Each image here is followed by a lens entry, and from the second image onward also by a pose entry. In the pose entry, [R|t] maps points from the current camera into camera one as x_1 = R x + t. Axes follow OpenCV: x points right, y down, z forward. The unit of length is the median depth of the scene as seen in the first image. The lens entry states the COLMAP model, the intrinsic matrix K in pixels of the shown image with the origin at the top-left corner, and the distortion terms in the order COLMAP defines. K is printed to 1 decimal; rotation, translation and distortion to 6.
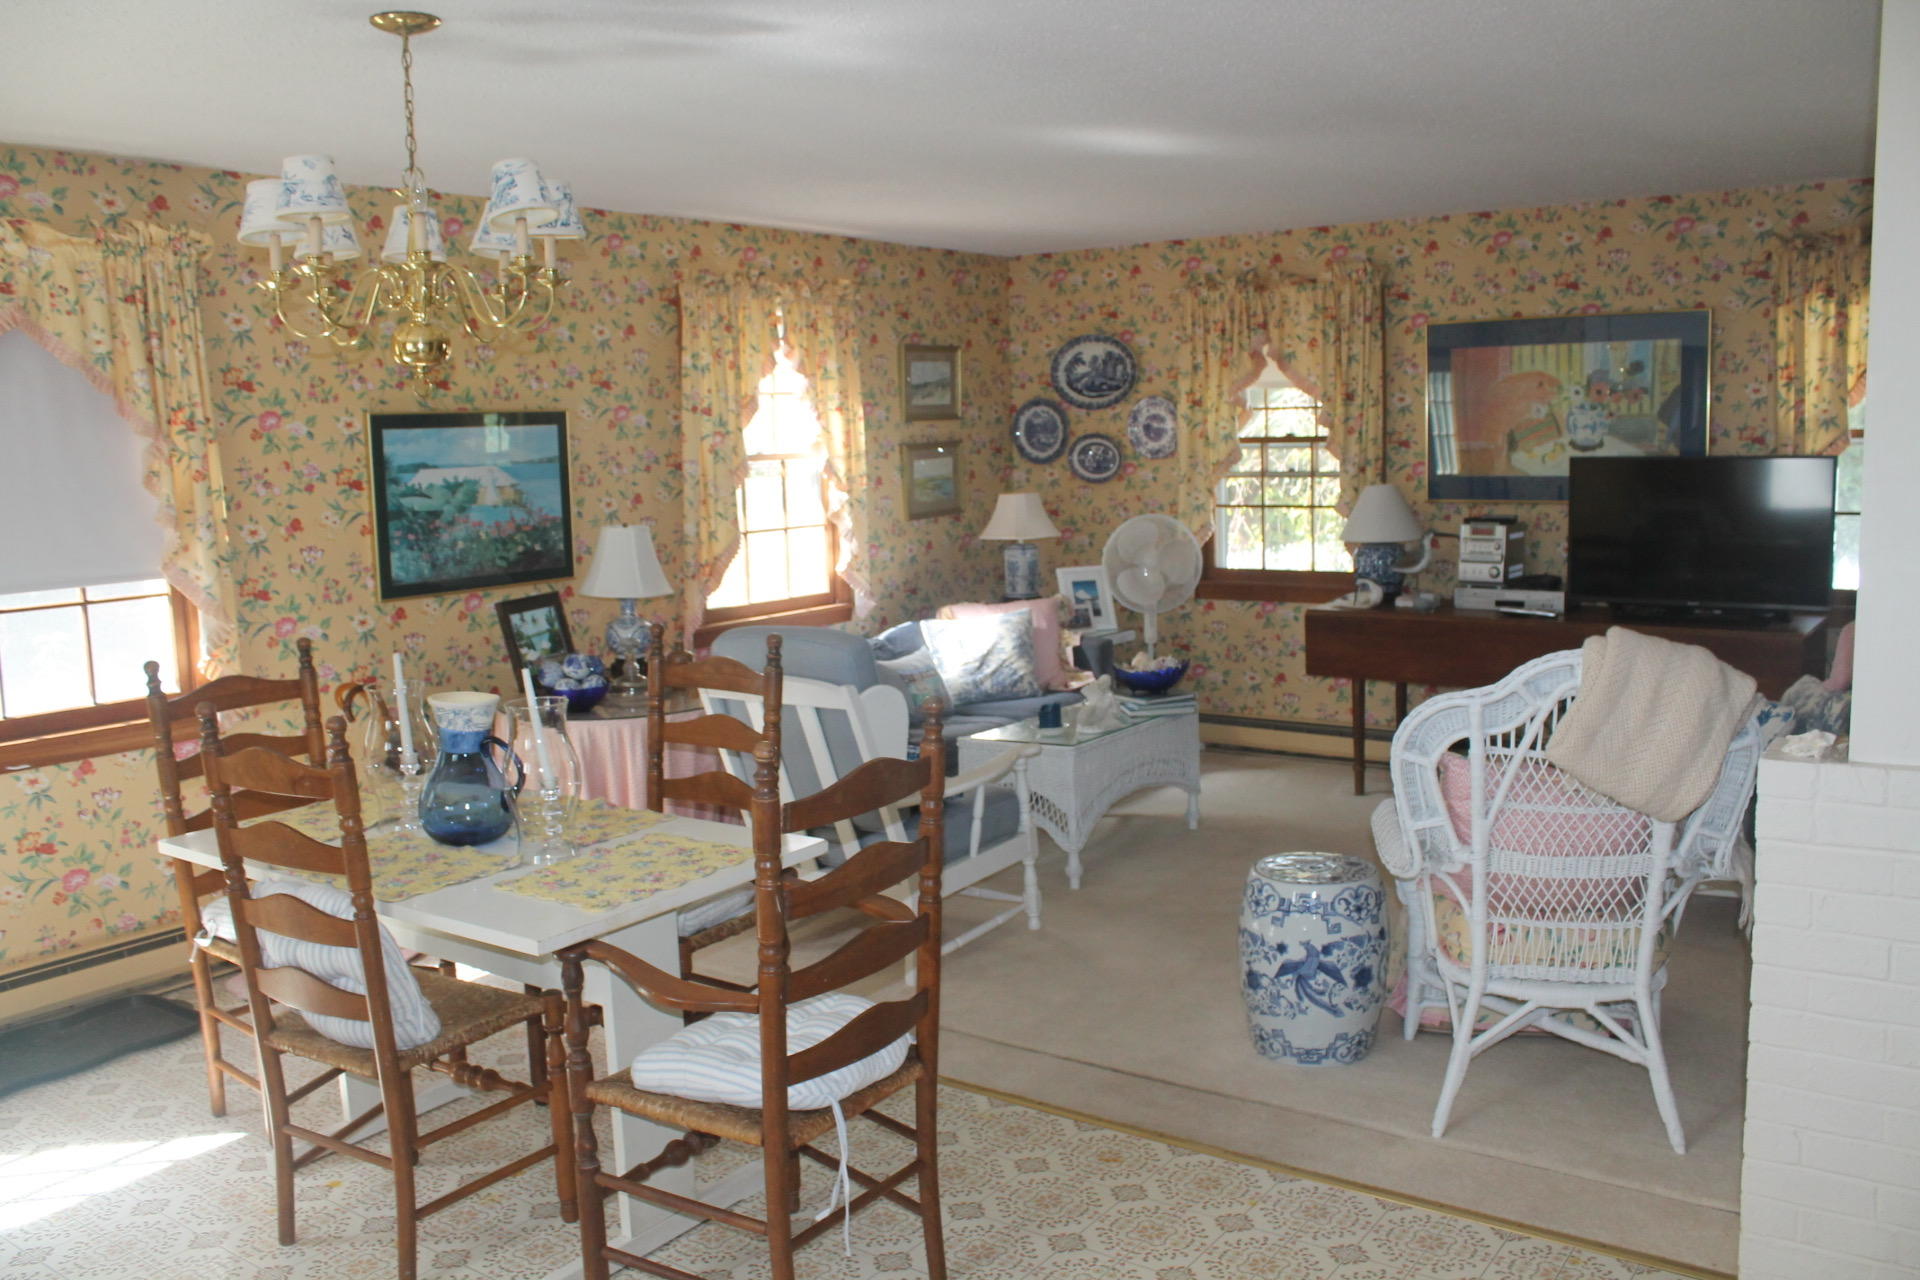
lens RADIAL K [[1607.5, 0, 971.8], [0, 1607.5, 634.2], [0, 0, 1]] dist [-0.162705, 0.138167]
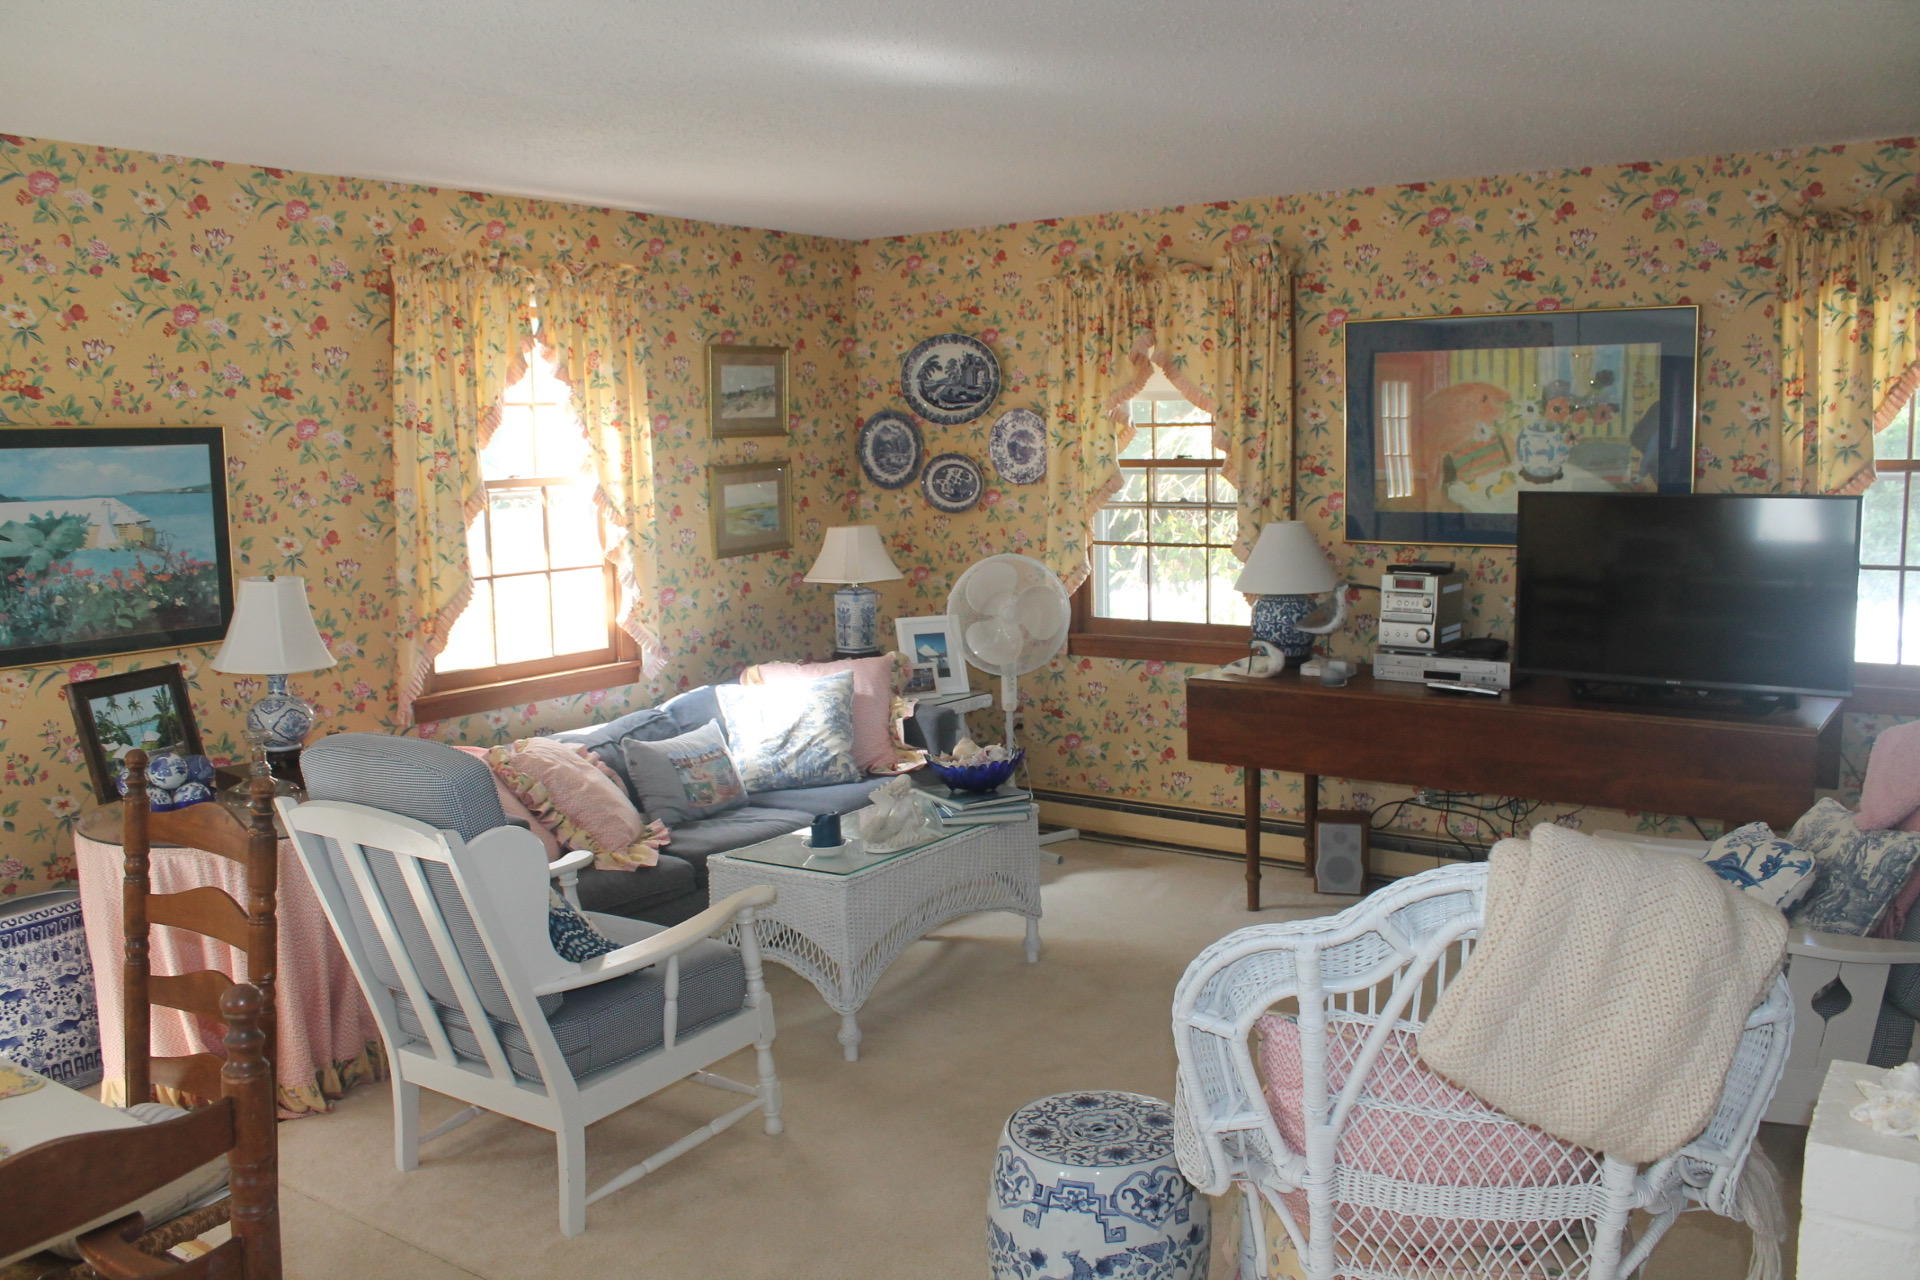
lens RADIAL K [[1607.5, 0, 973.4], [0, 1607.5, 637.7], [0, 0, 1]] dist [-0.162705, 0.138167]
pose [[0.999855, 0.008047, 0.014991, 0.096317], [-0.008019, 0.999966, -0.001962, -0.035755], [-0.015007, 0.001841, 0.999886, 0.214712]]
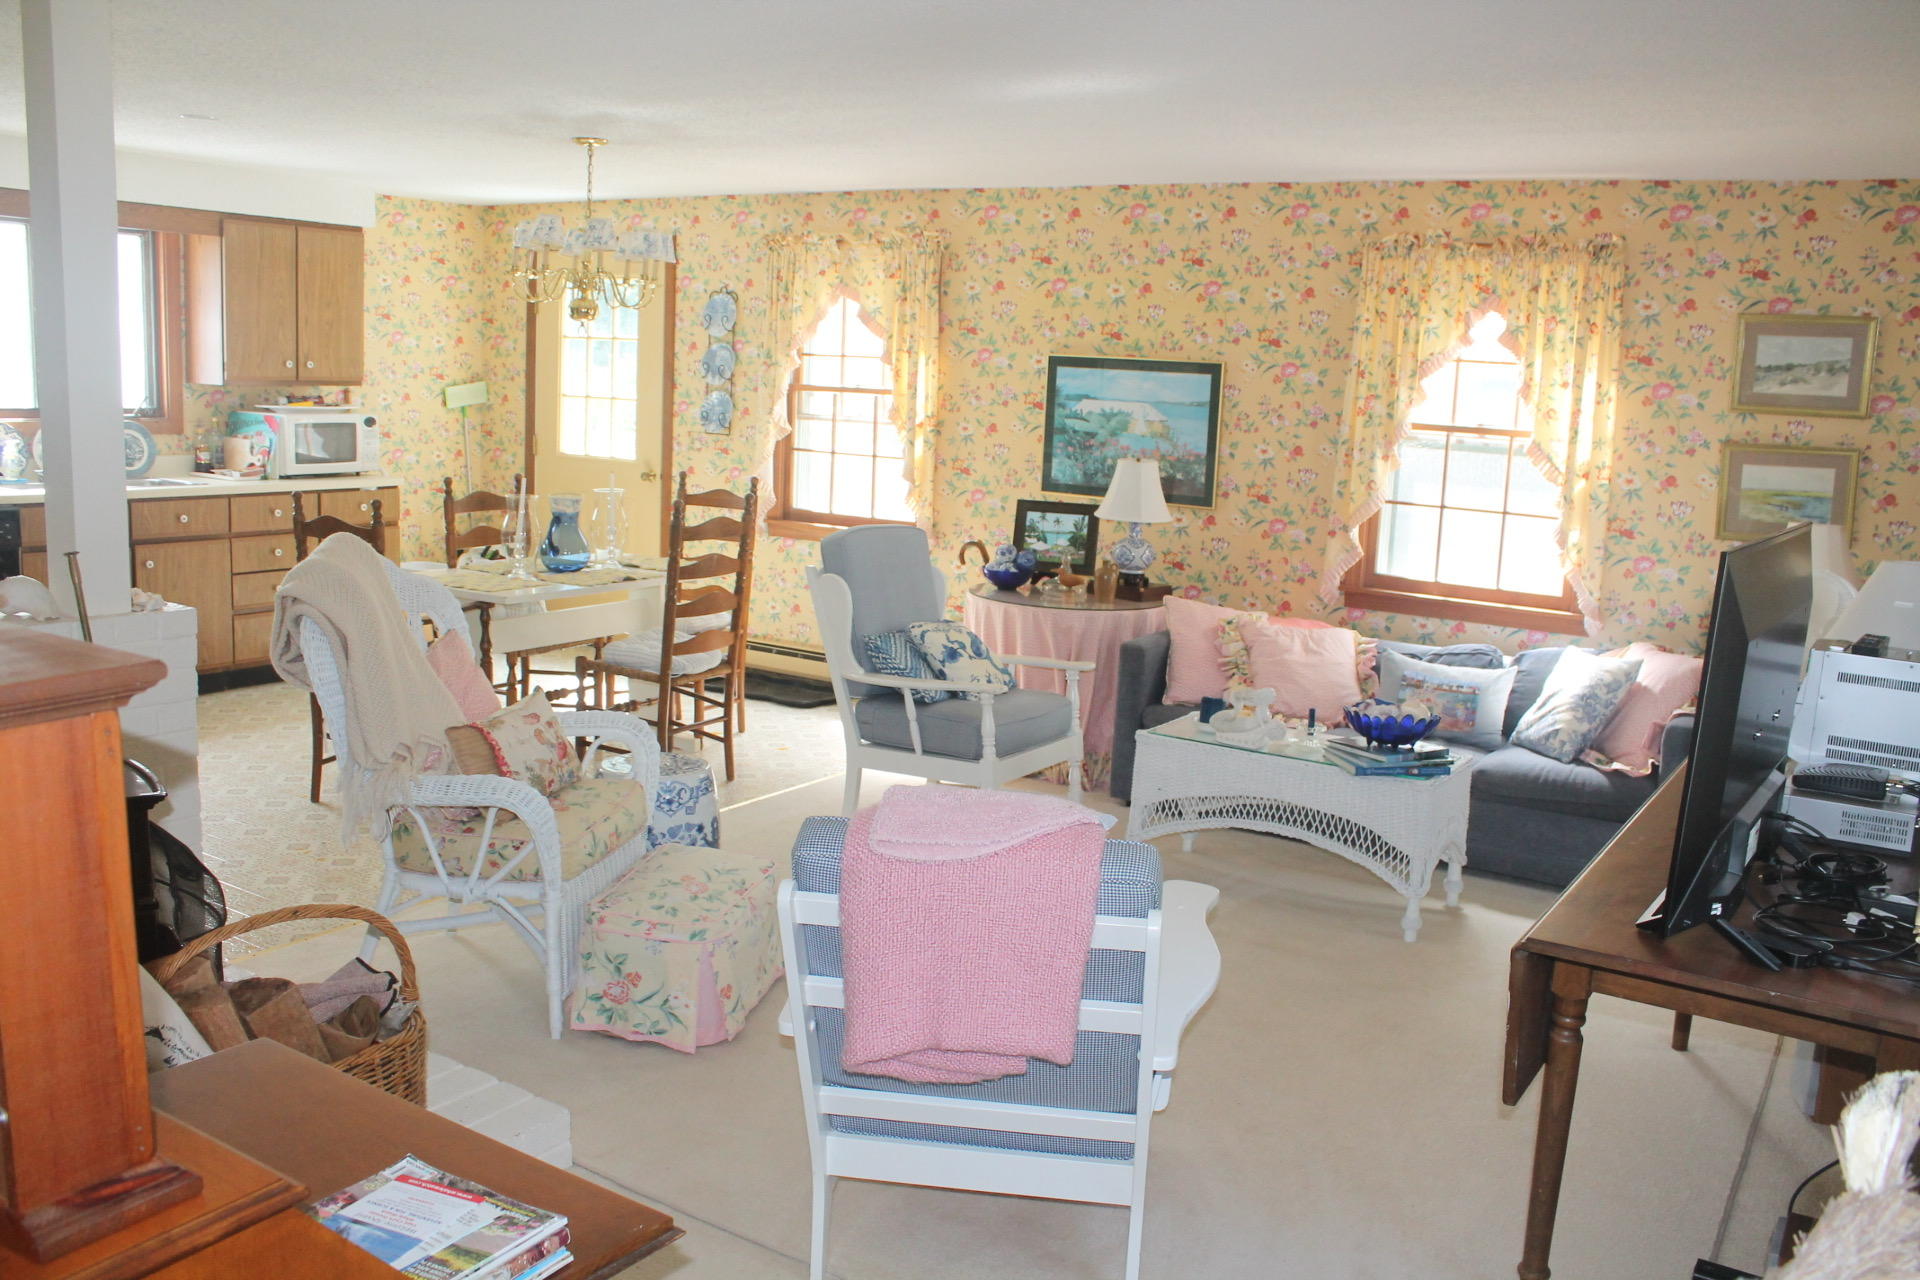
lens RADIAL K [[1607.5, 0, 950.9], [0, 1607.5, 645.5], [0, 0, 1]] dist [-0.162705, 0.138167]
pose [[0.037540, 0.193322, -0.980417, 0.845050], [-0.180098, 0.966352, 0.183653, -0.111792], [0.982932, 0.169677, 0.071094, 0.709946]]
